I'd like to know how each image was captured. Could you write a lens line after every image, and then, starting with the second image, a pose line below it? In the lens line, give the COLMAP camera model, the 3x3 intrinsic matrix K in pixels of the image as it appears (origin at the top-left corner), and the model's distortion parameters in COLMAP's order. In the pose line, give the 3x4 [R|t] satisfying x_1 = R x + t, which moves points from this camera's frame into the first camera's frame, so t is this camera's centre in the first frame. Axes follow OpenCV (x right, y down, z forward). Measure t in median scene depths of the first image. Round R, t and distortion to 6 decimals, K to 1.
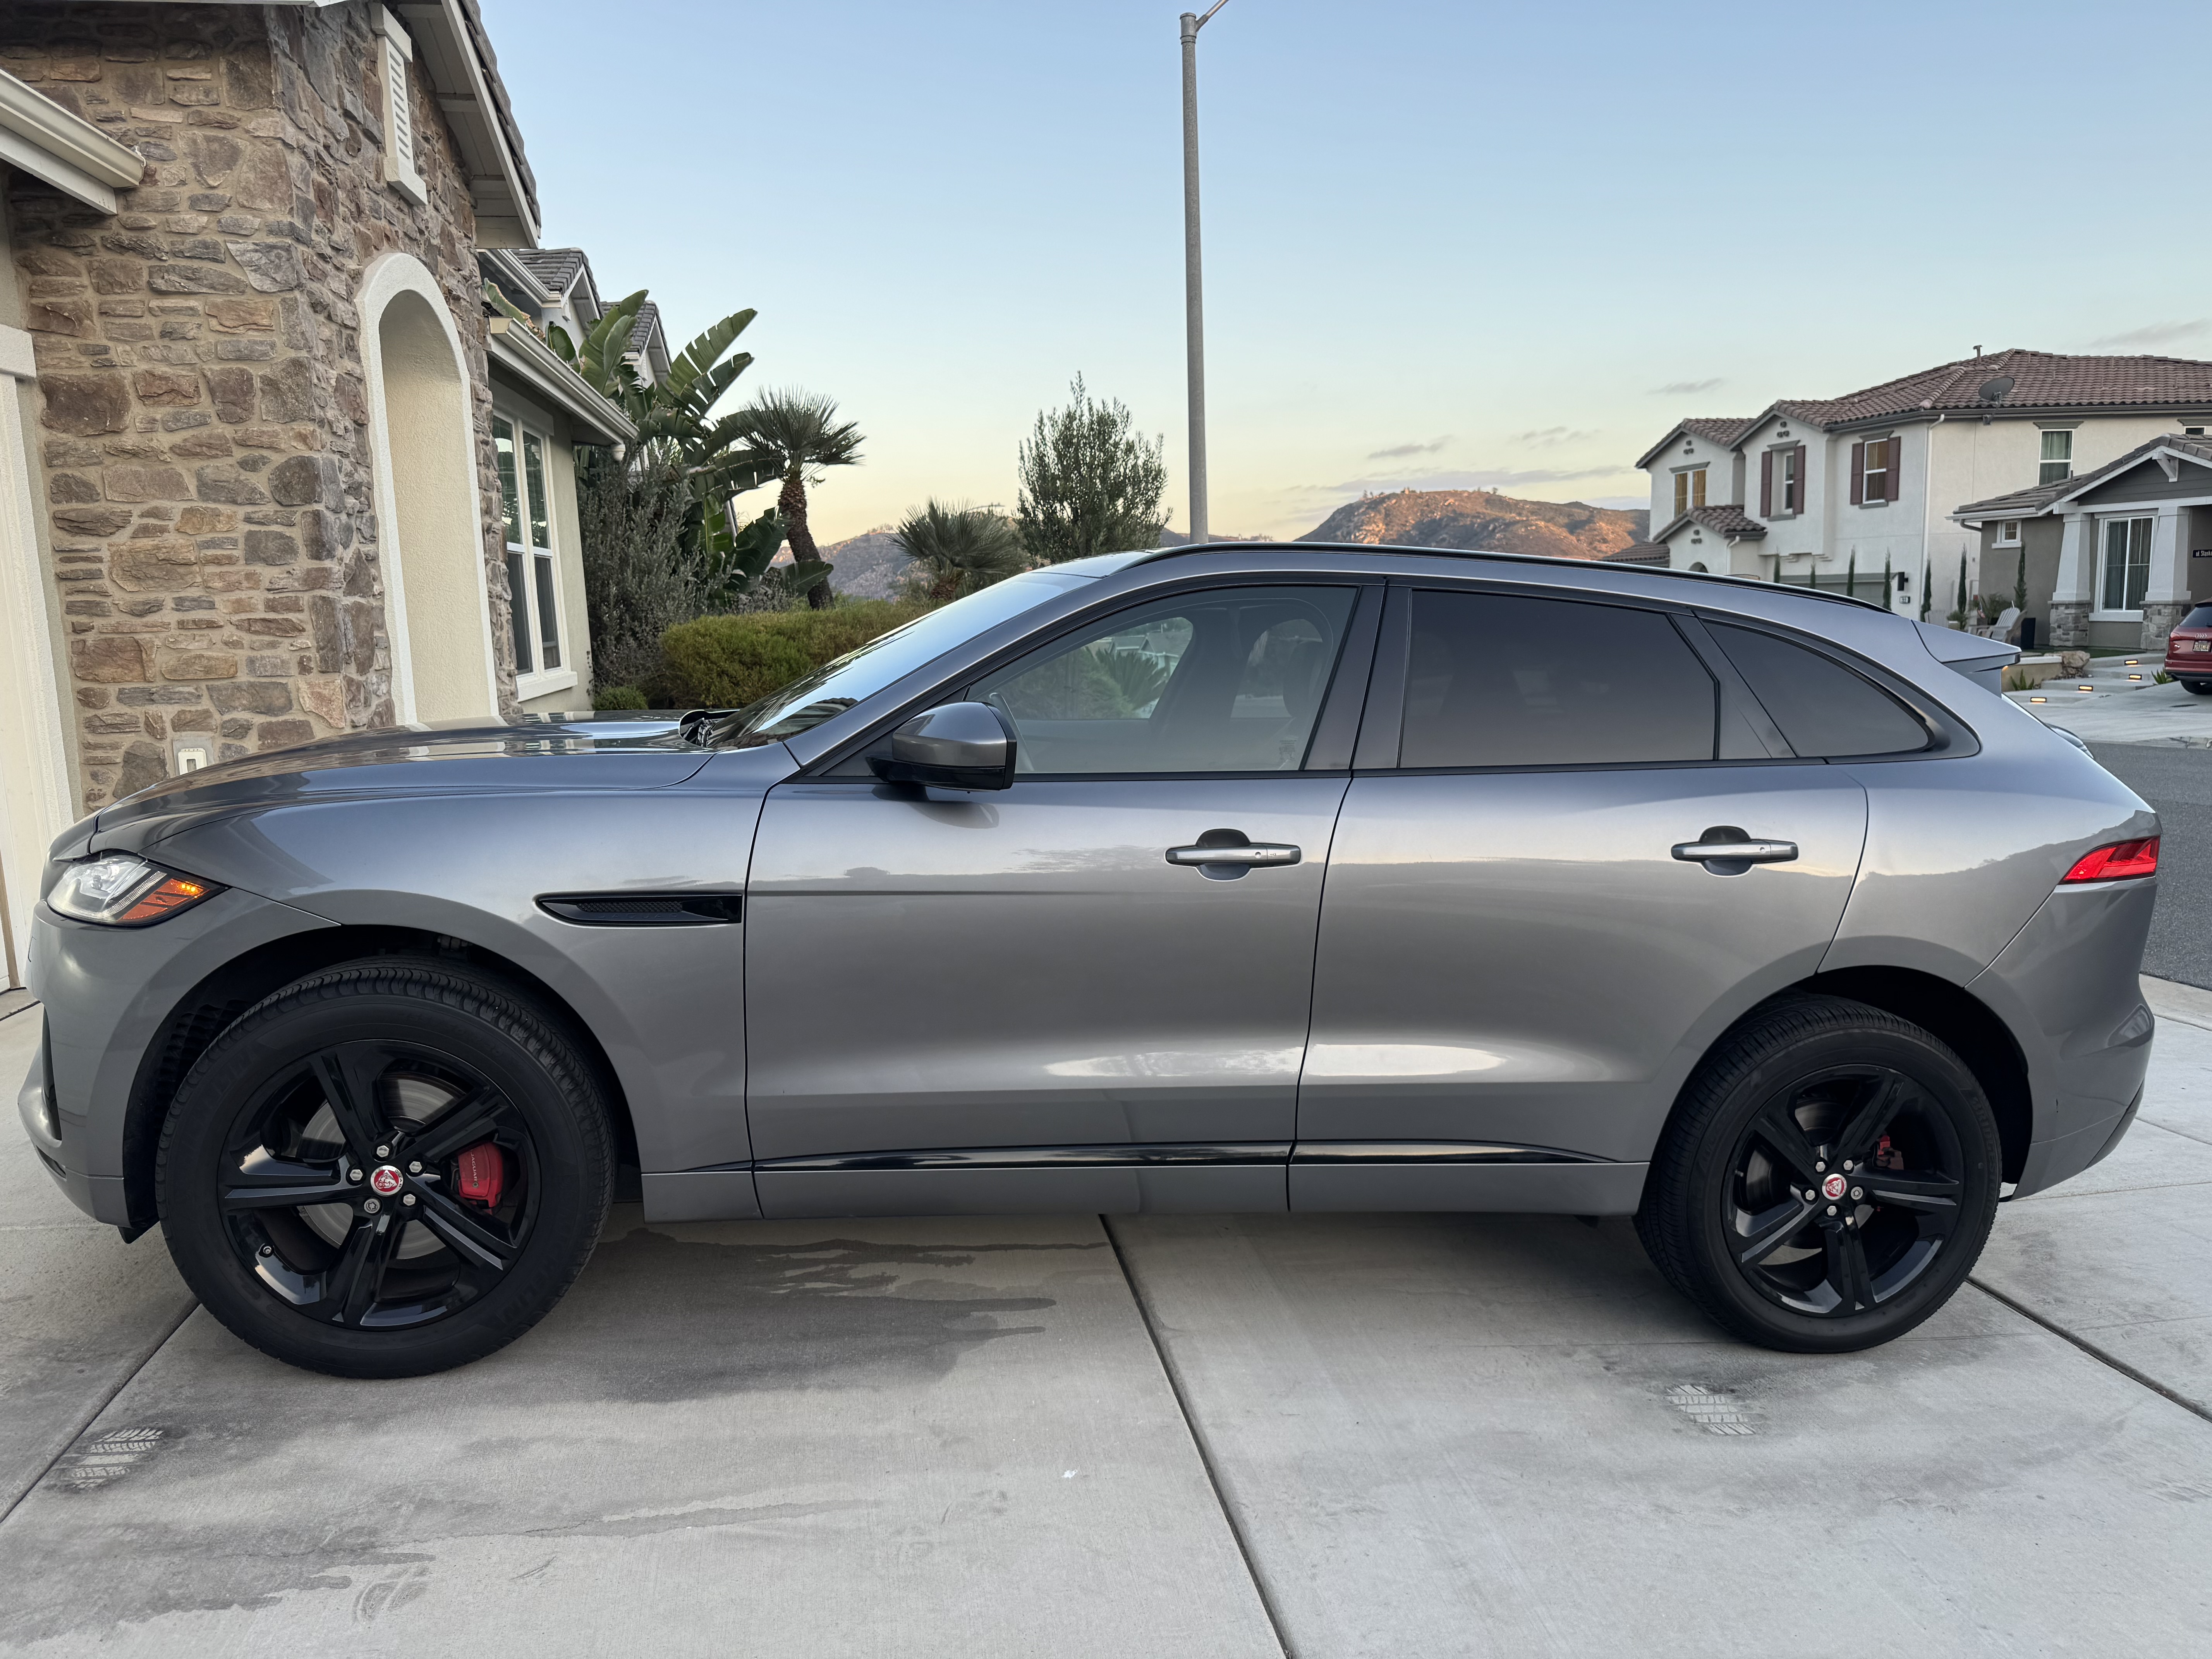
lens RADIAL K [[1611.0, 0, 1106.0], [0, 1611.0, 829.5], [0, 0, 1]] dist [-0.000968, -0.006590]
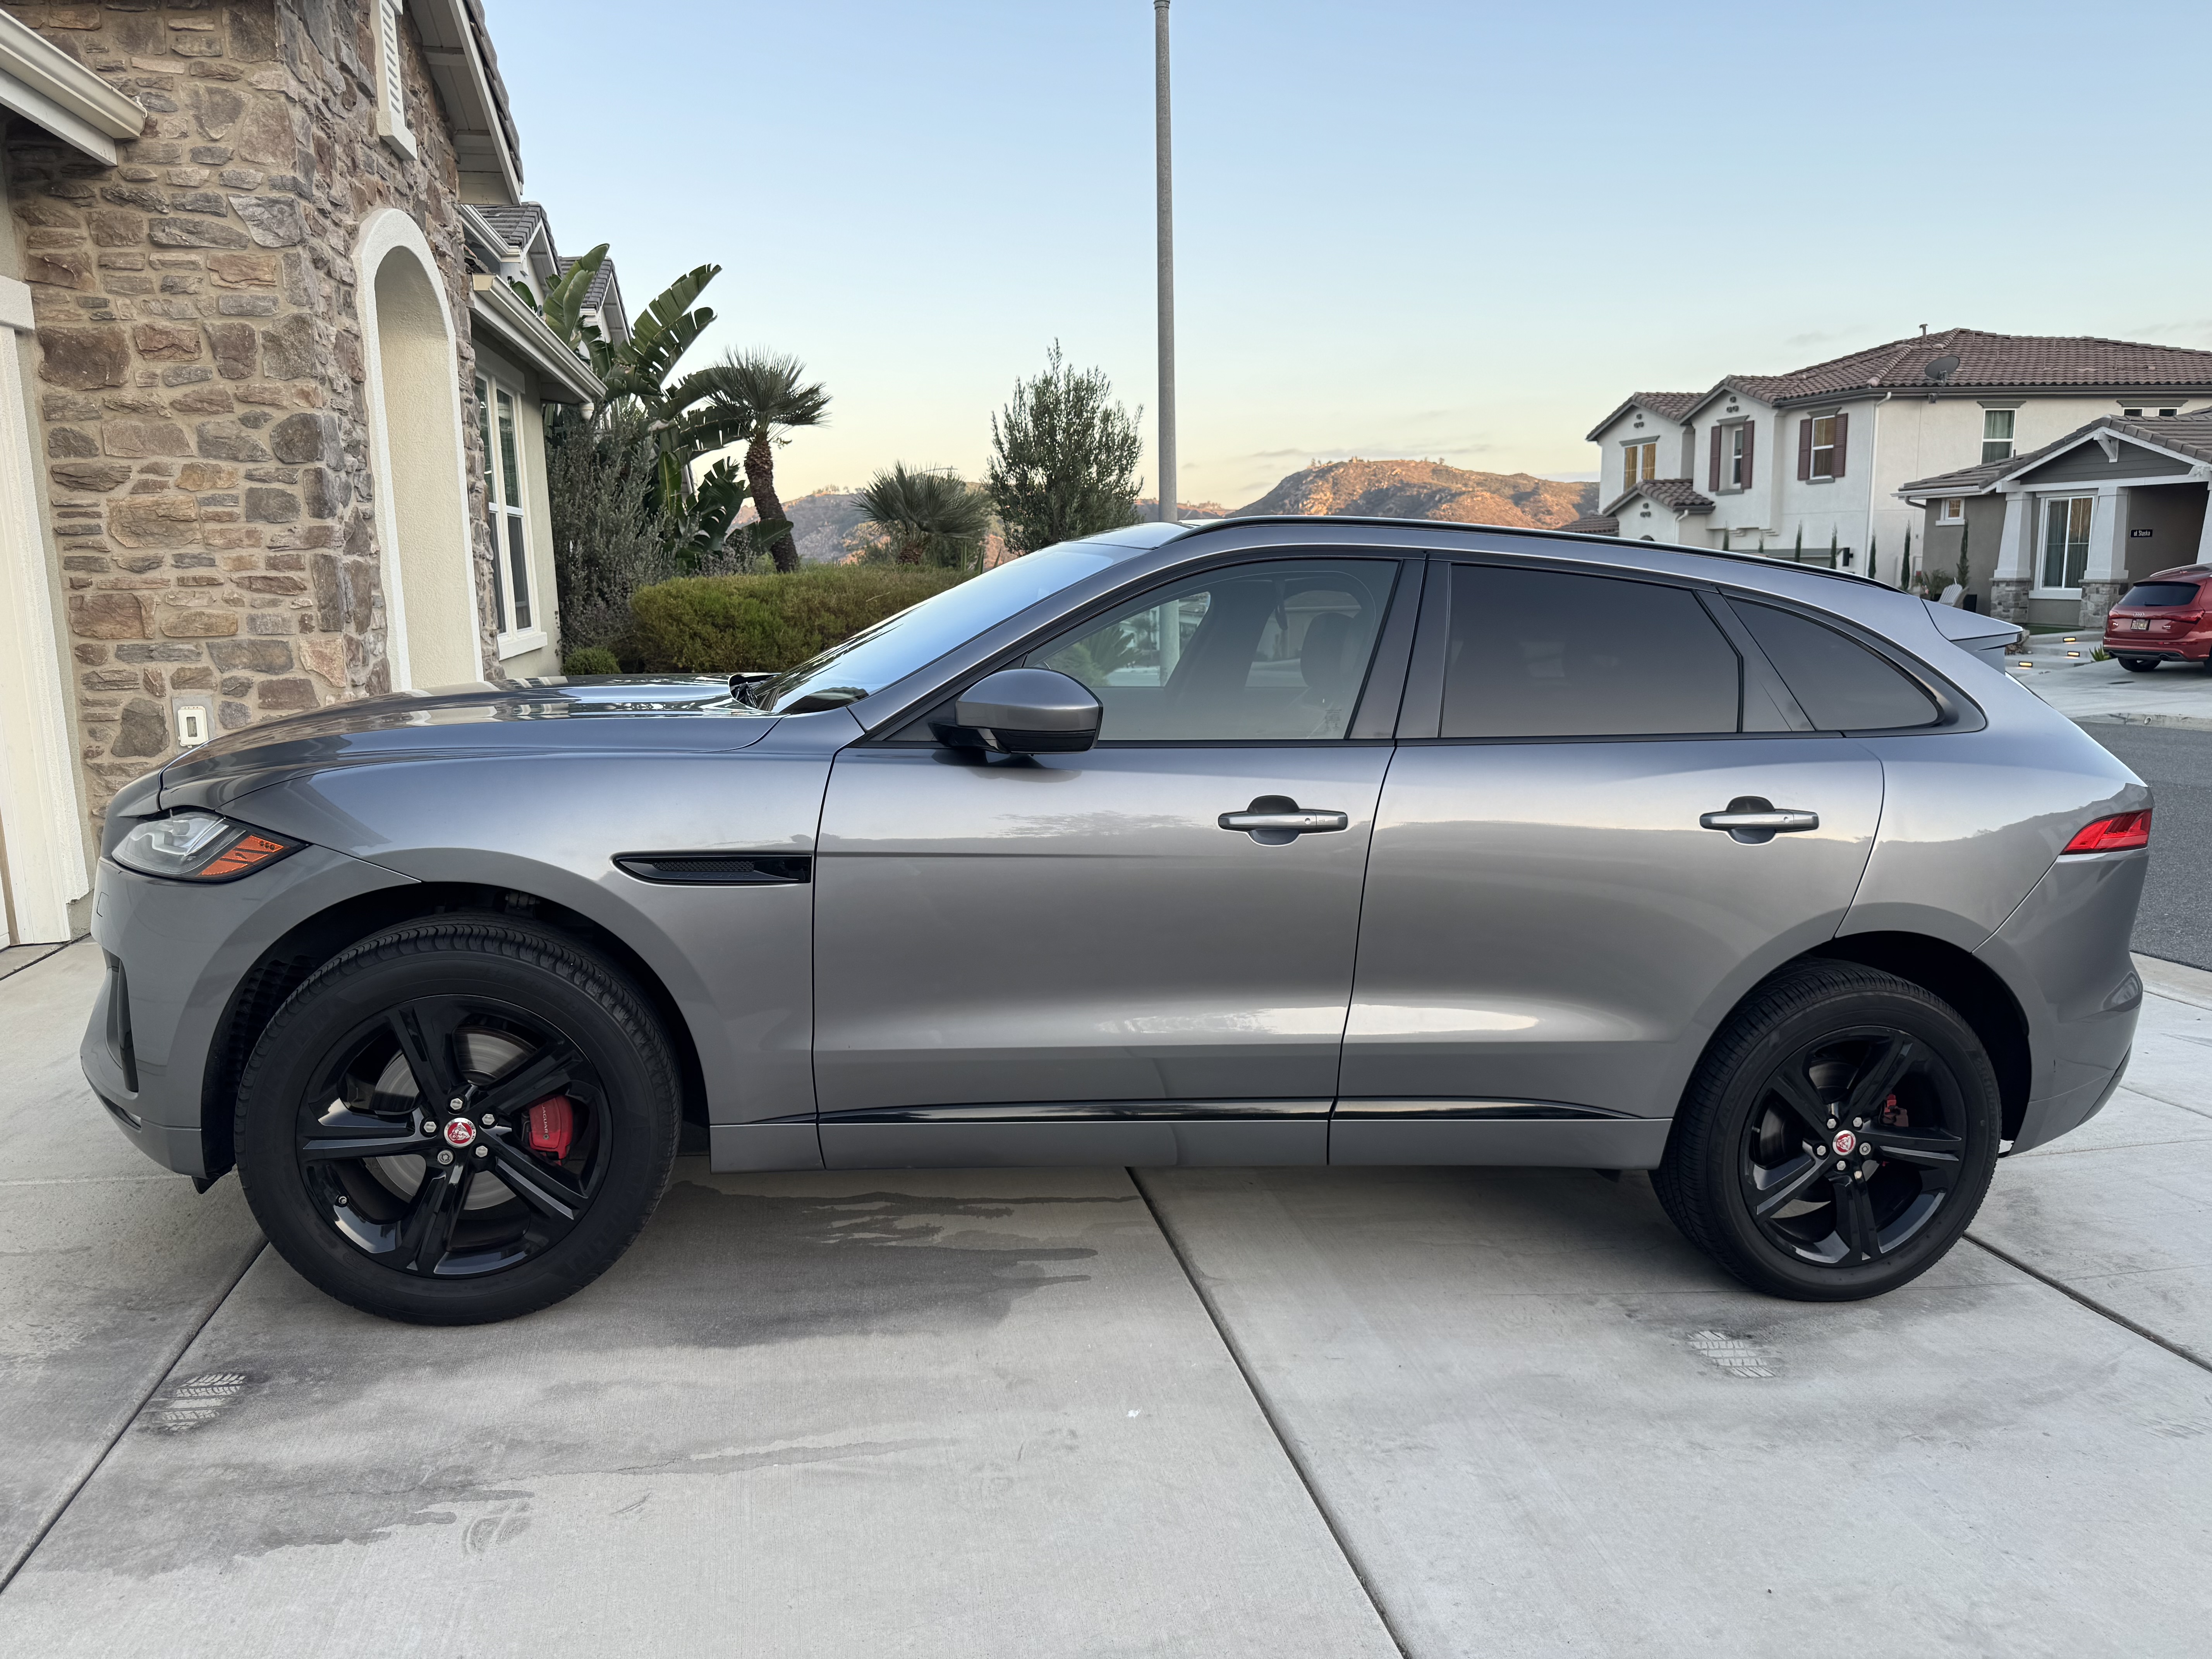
lens RADIAL K [[1611.4, 0, 1089.8], [0, 1611.4, 825.5], [0, 0, 1]] dist [0.002792, -0.010713]
pose [[0.999541, 0.007711, 0.029307, -0.041376], [-0.008259, 0.999793, 0.018618, 0.000454], [-0.029158, -0.018851, 0.999397, -0.015932]]
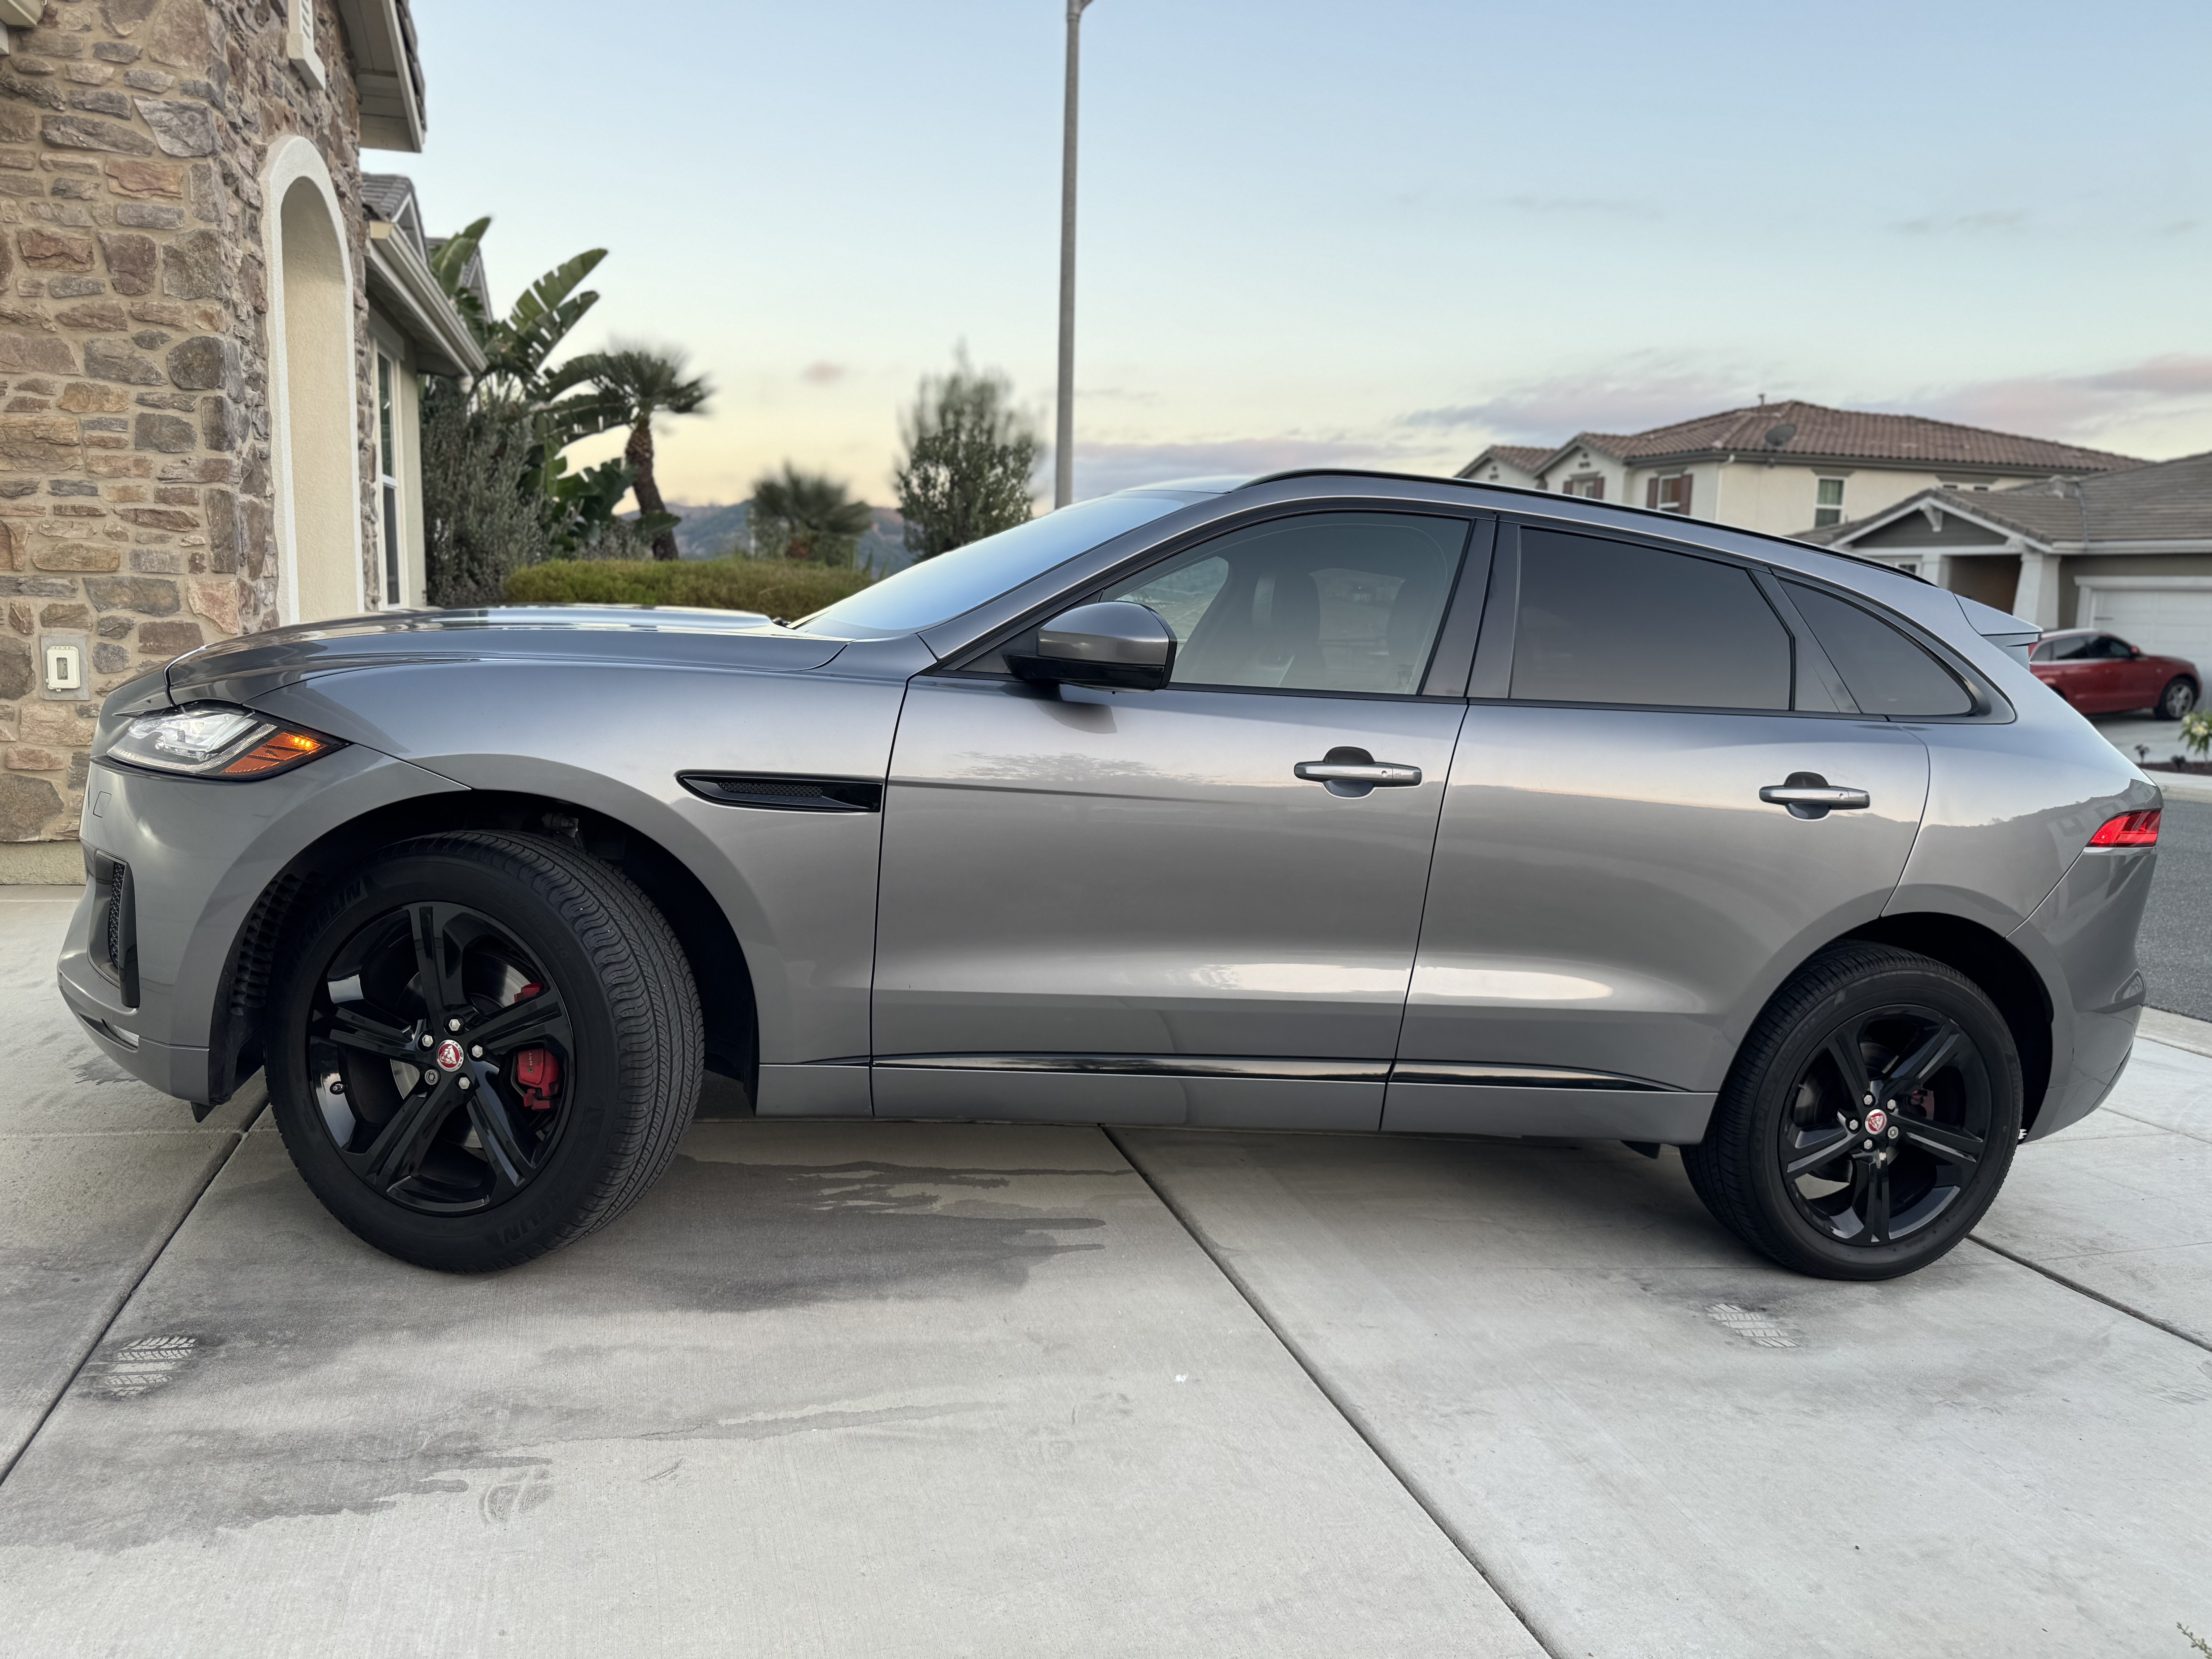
lens RADIAL K [[1611.4, 0, 1089.8], [0, 1611.4, 825.5], [0, 0, 1]] dist [0.002792, -0.010713]
pose [[0.990436, 0.040647, 0.131853, -0.108703], [-0.040154, 0.999173, -0.006397, 0.034788], [-0.132004, 0.001041, 0.991249, 0.015352]]
